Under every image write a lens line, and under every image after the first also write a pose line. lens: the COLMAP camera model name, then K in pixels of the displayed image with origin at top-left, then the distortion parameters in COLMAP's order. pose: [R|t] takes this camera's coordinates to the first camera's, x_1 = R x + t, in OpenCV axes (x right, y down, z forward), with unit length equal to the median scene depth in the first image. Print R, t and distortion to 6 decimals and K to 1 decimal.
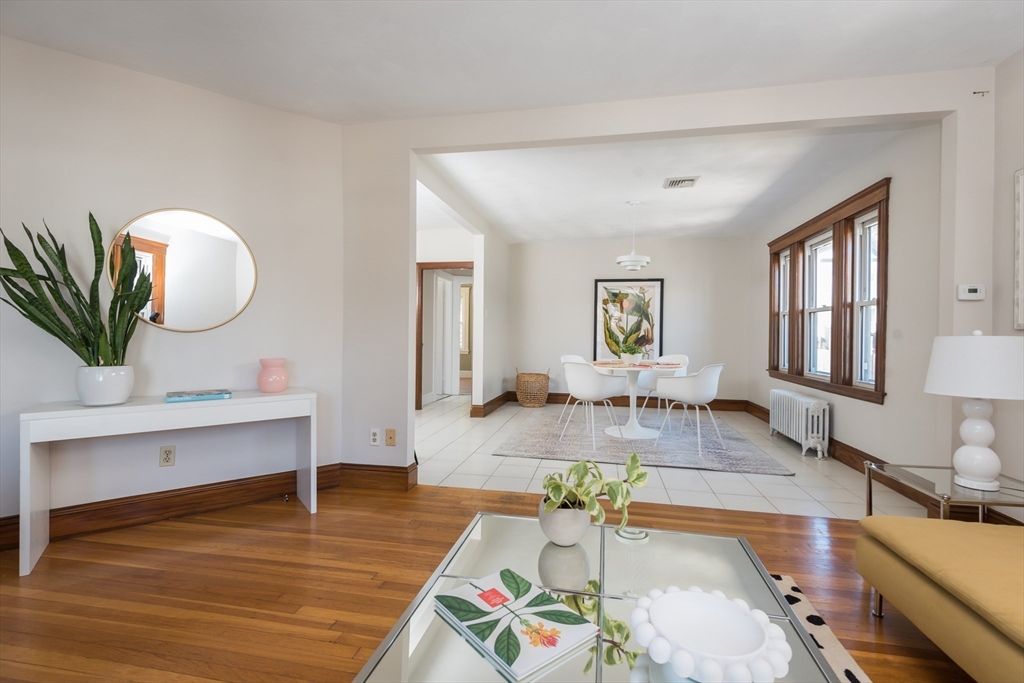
lens RADIAL K [[474.2, 0, 508.6], [0, 474.2, 338.1], [0, 0, 1]] dist [0.023290, -0.008636]
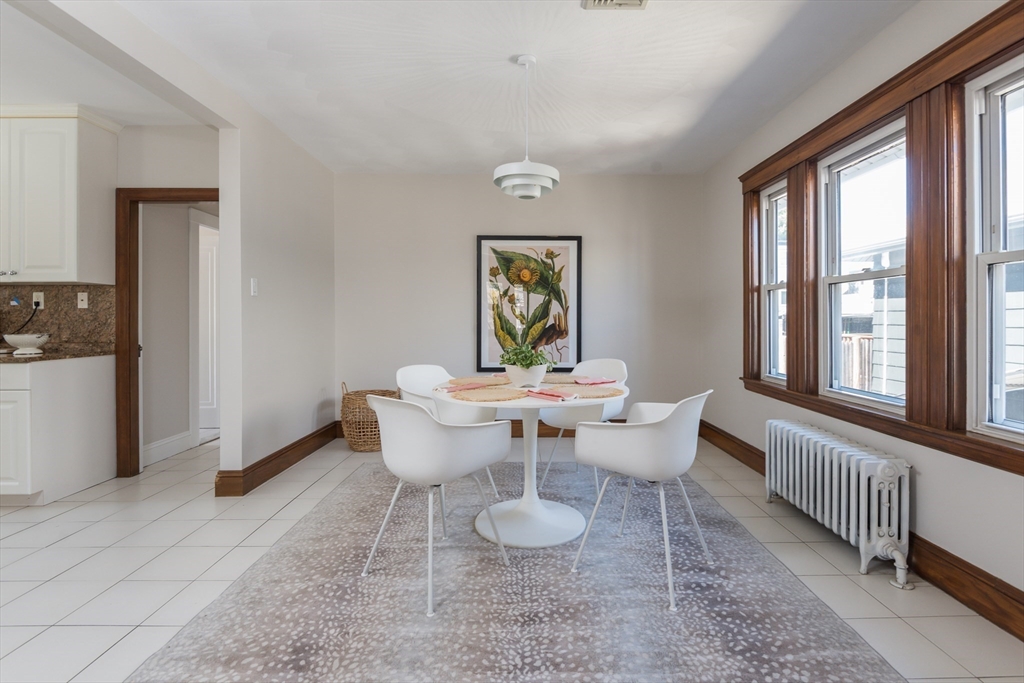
lens RADIAL K [[486.5, 0, 526.9], [0, 486.5, 323.9], [0, 0, 1]] dist [-0.004367, -0.002872]
pose [[0.978181, -0.012979, 0.207348, 0.163924], [0.012942, 0.999915, 0.001536, -0.011520], [-0.207351, 0.001181, 0.978266, 0.526811]]
